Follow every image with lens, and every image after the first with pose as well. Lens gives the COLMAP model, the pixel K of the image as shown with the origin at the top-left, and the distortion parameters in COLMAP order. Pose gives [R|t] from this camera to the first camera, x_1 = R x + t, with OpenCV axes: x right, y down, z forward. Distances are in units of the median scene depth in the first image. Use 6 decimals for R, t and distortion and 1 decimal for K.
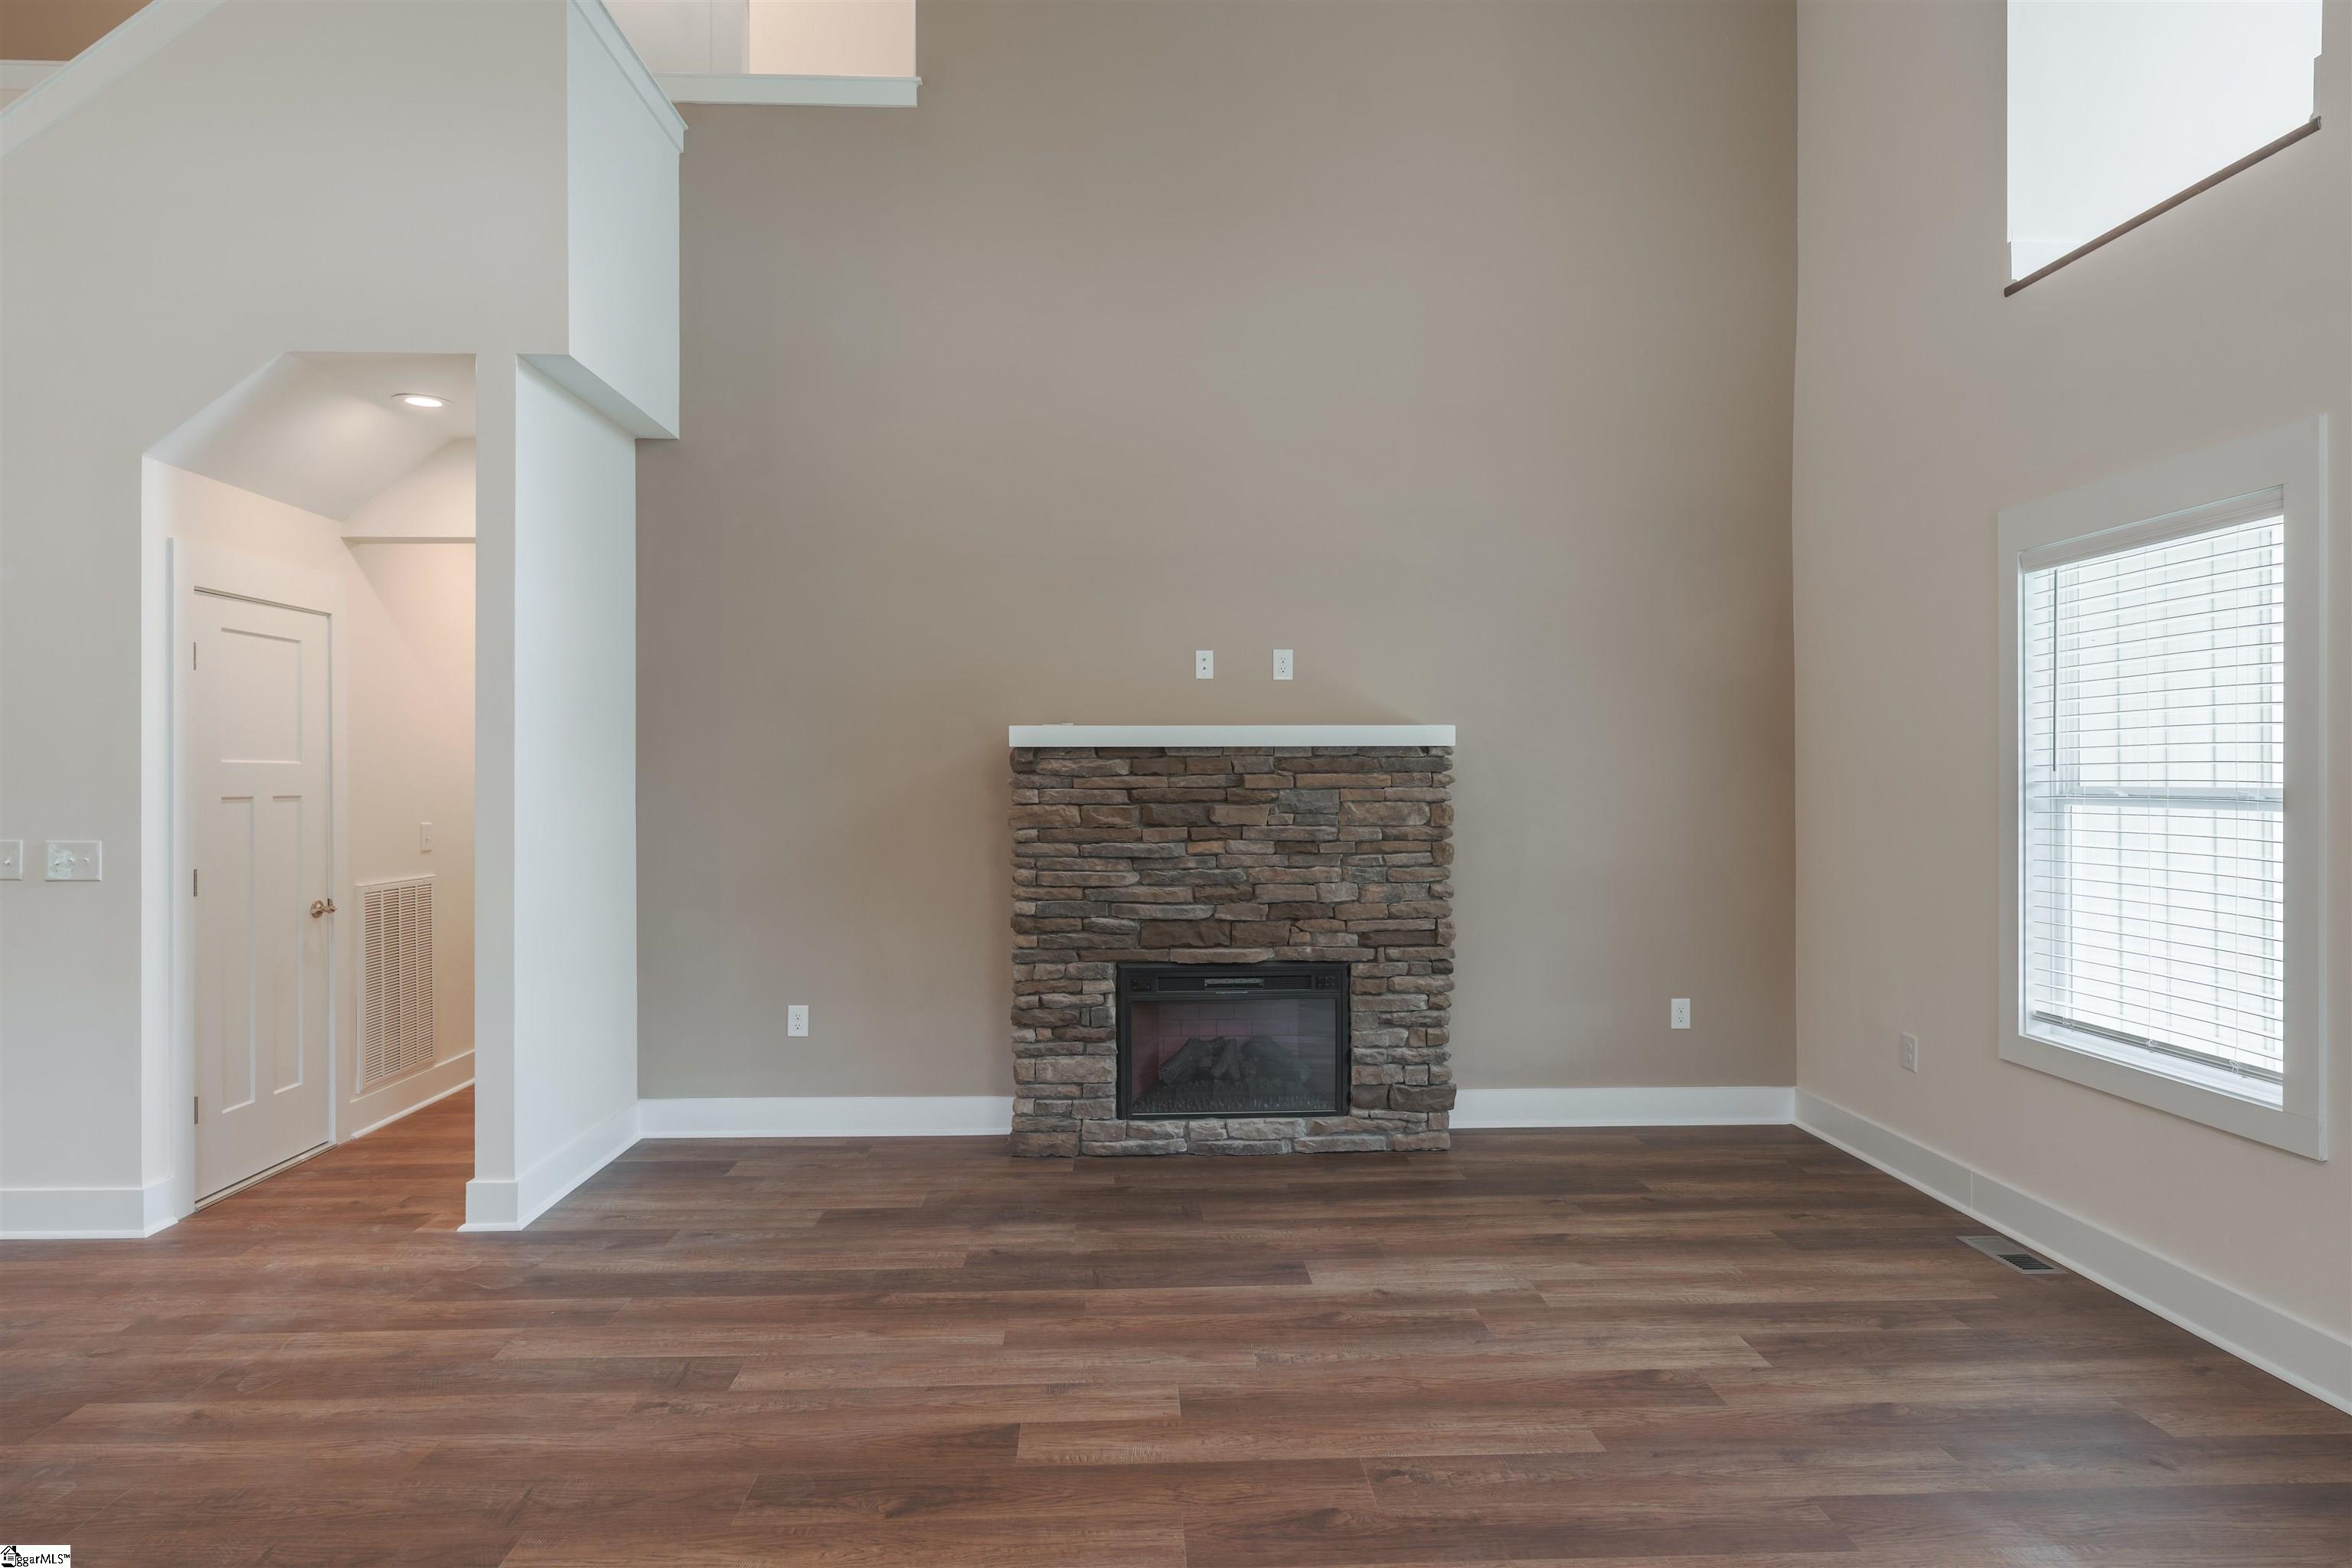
lens RADIAL K [[1268.6, 0, 1171.2], [0, 1268.6, 778.8], [0, 0, 1]] dist [-0.004613, 0.003093]
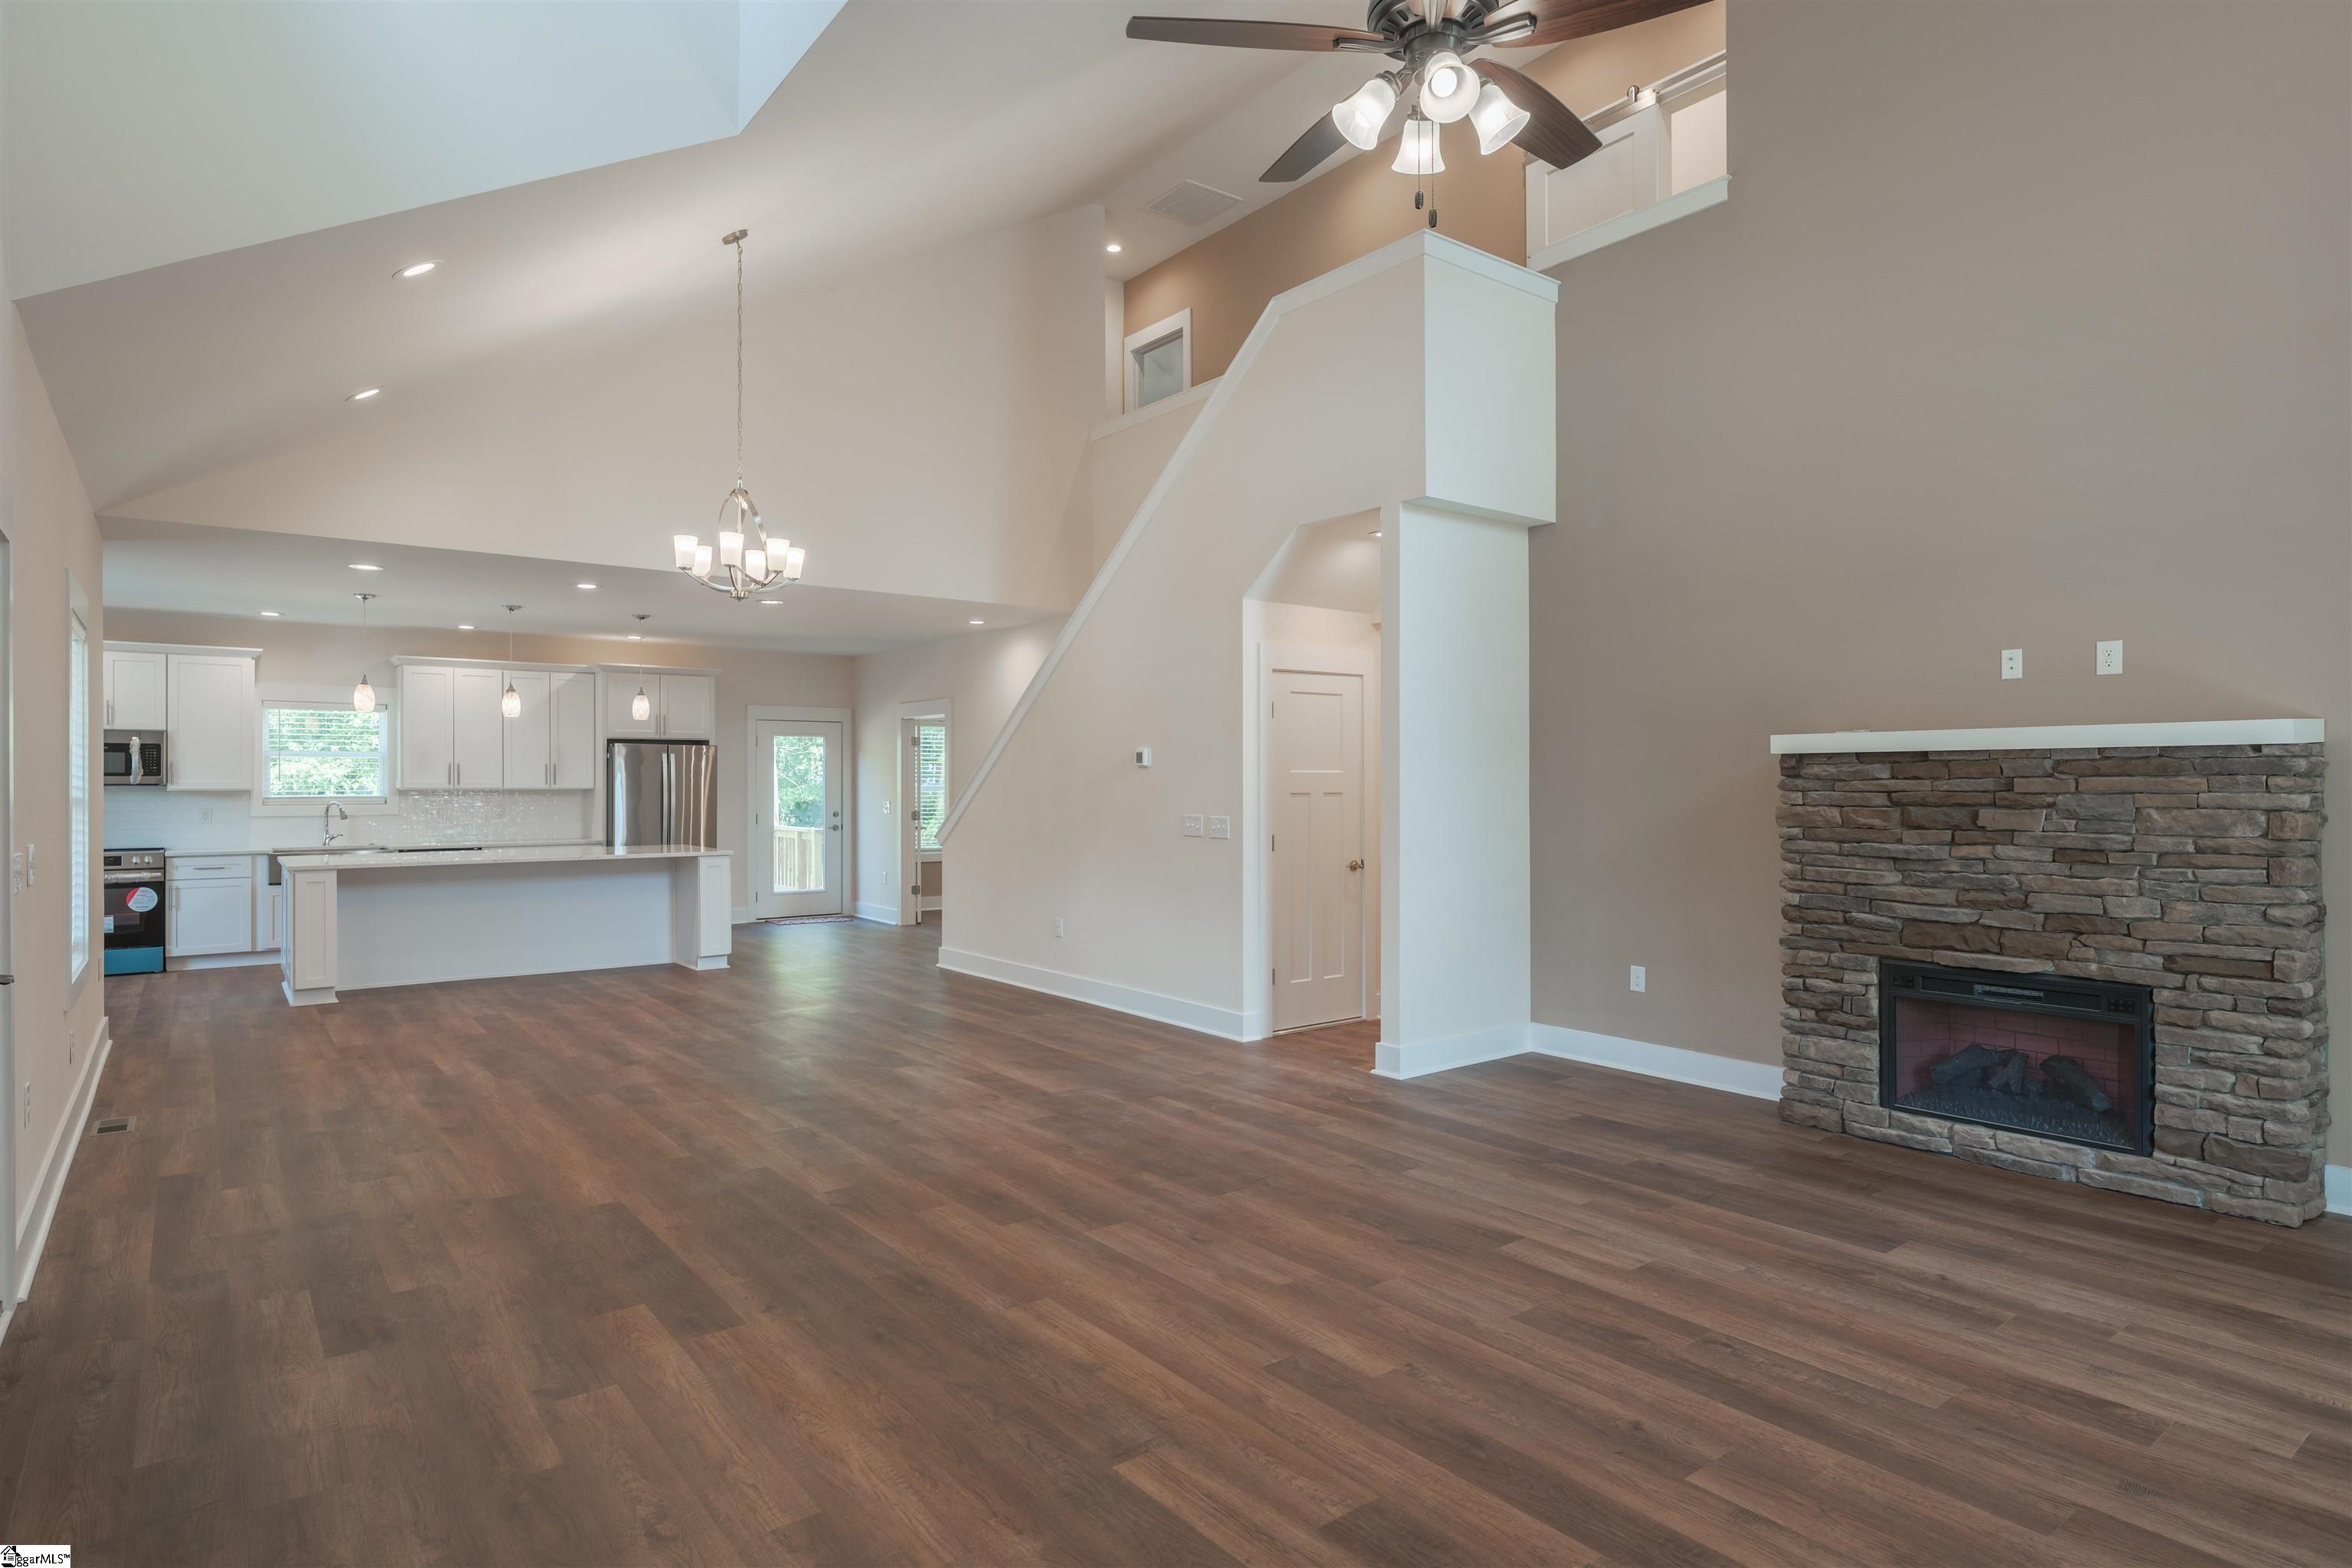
lens RADIAL K [[1268.6, 0, 1171.2], [0, 1268.6, 778.8], [0, 0, 1]] dist [-0.004613, 0.003093]
pose [[0.577697, -0.001269, -0.816250, 0.478220], [0.000671, 0.999999, -0.001079, -0.002262], [0.816251, 0.000076, 0.577698, -0.085550]]
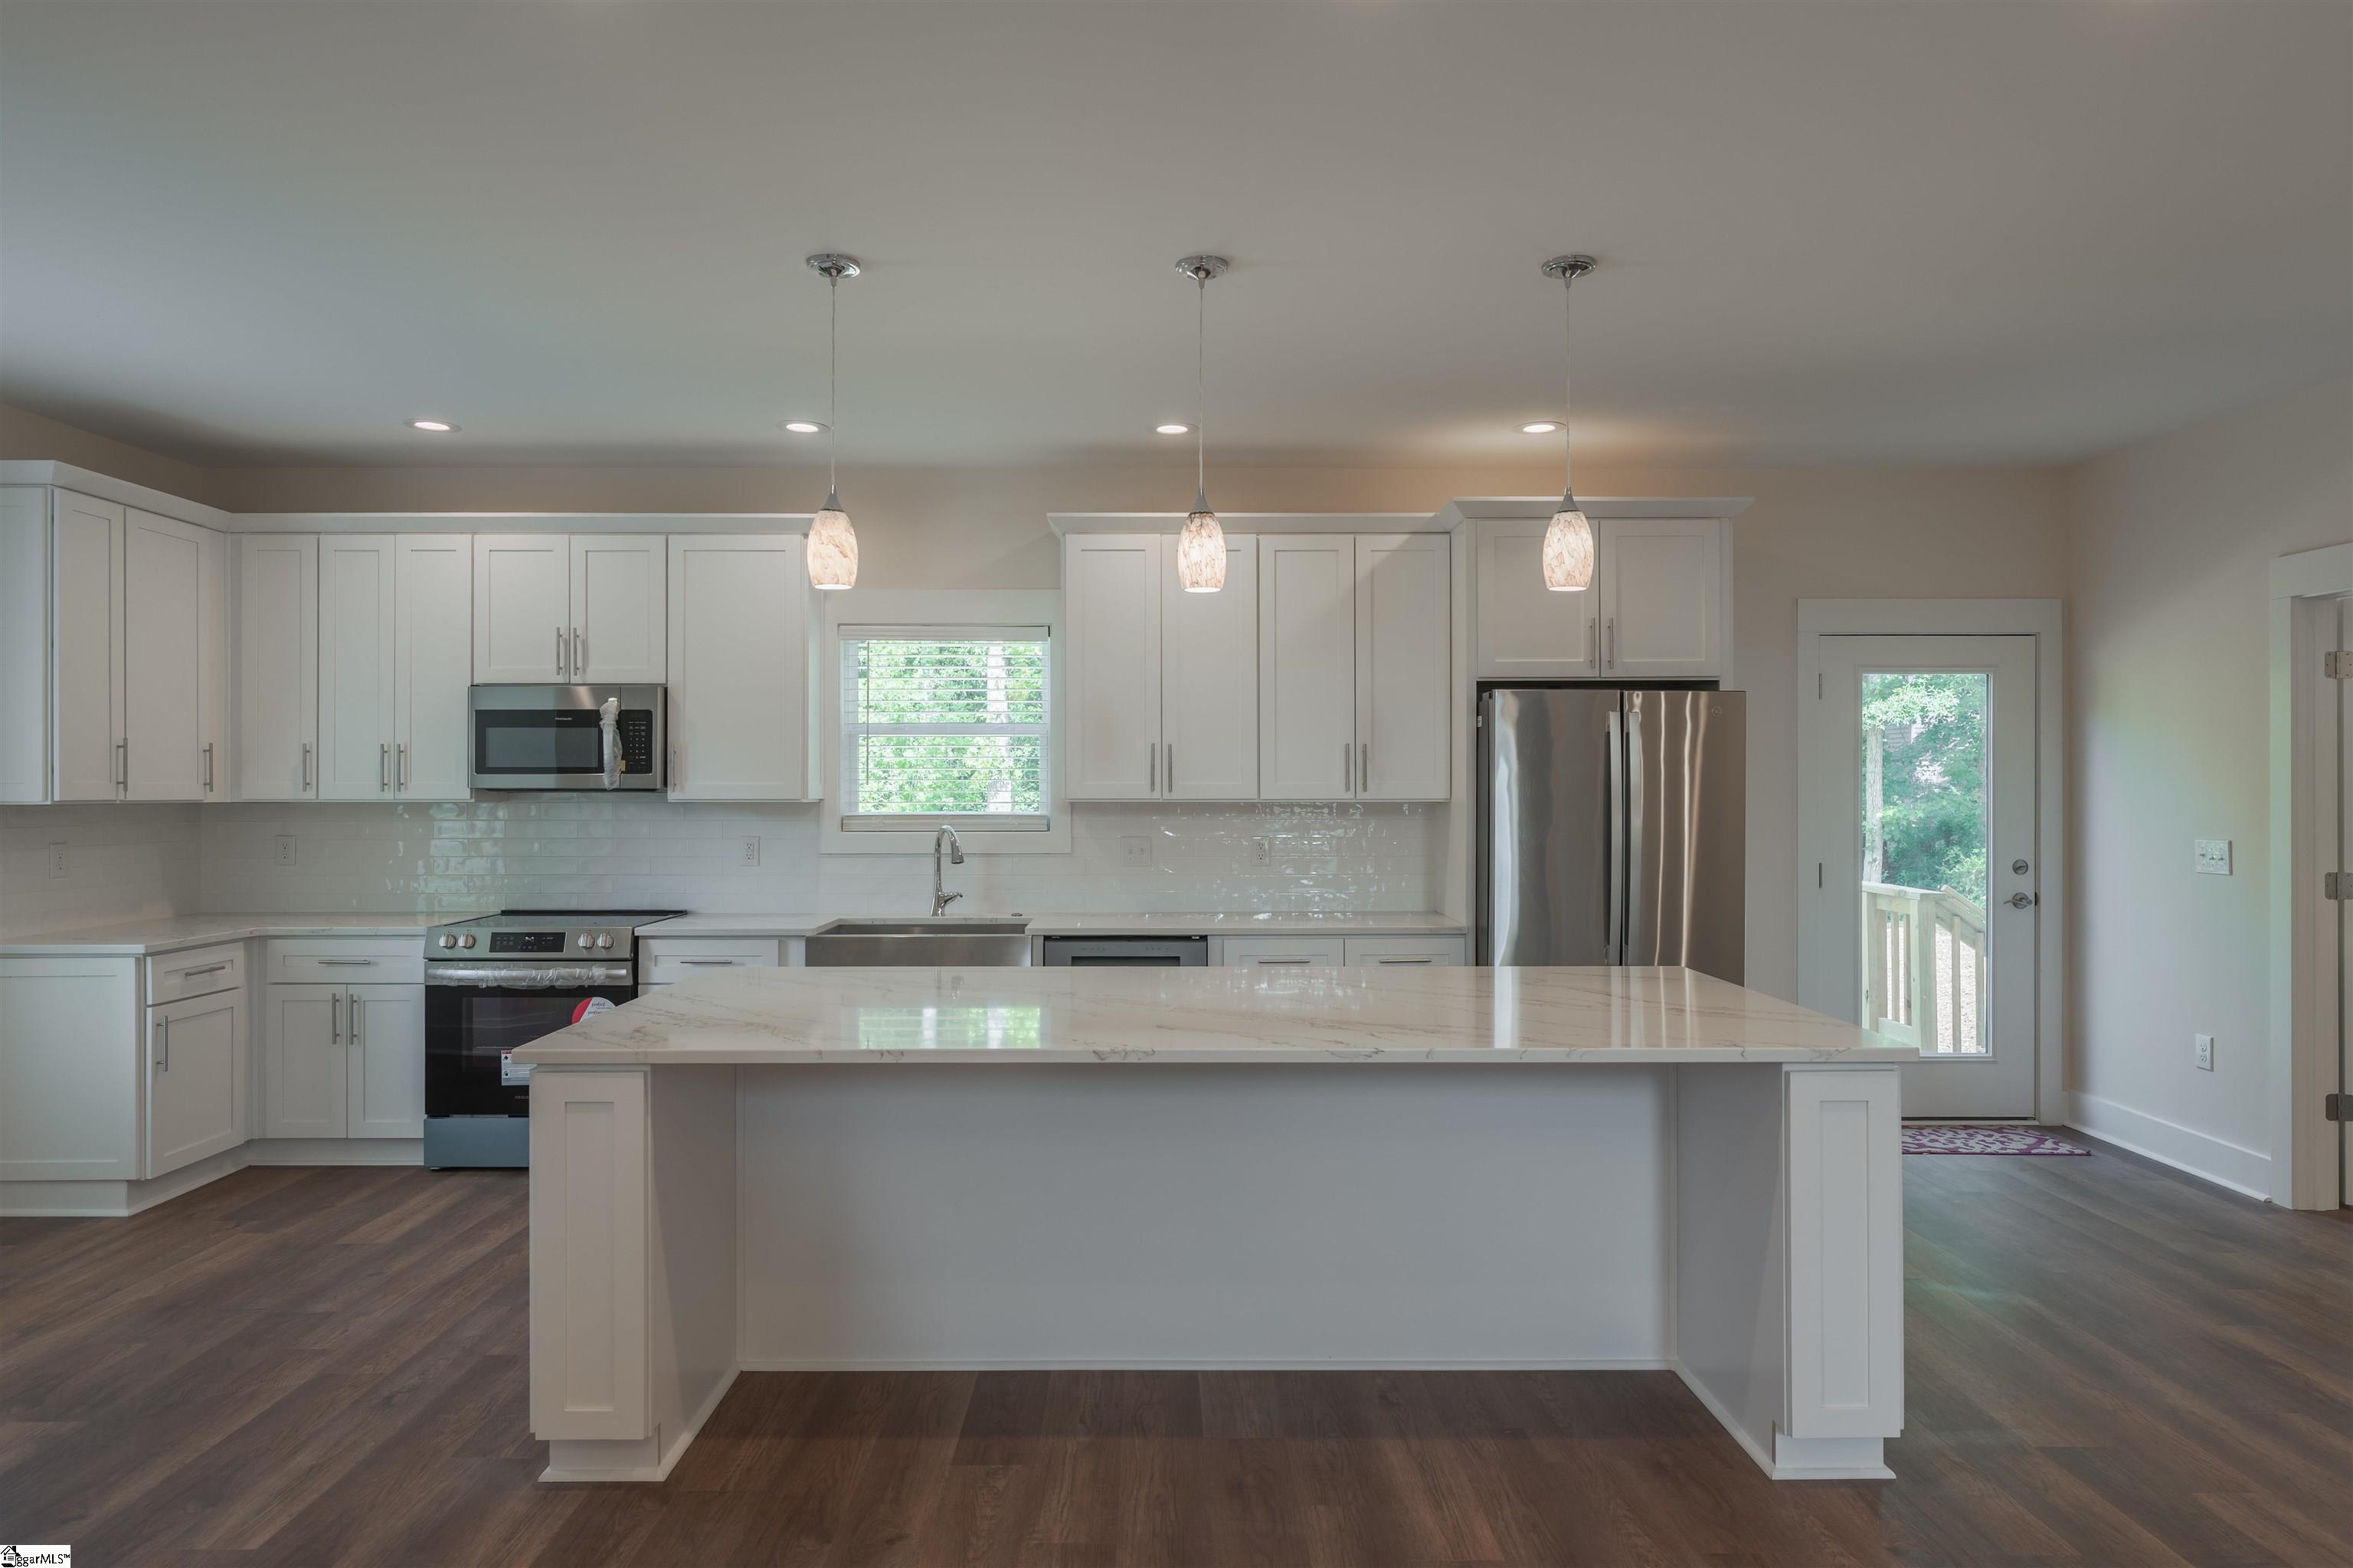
lens RADIAL K [[1405.6, 0, 1162.7], [0, 1405.6, 787.4], [0, 0, 1]] dist [-0.000721, -0.000076]
pose [[-0.033202, 0.001664, -0.999447, -1.004120], [0.000879, 0.999998, 0.001636, 0.000152], [0.999448, -0.000825, -0.033204, 0.222943]]
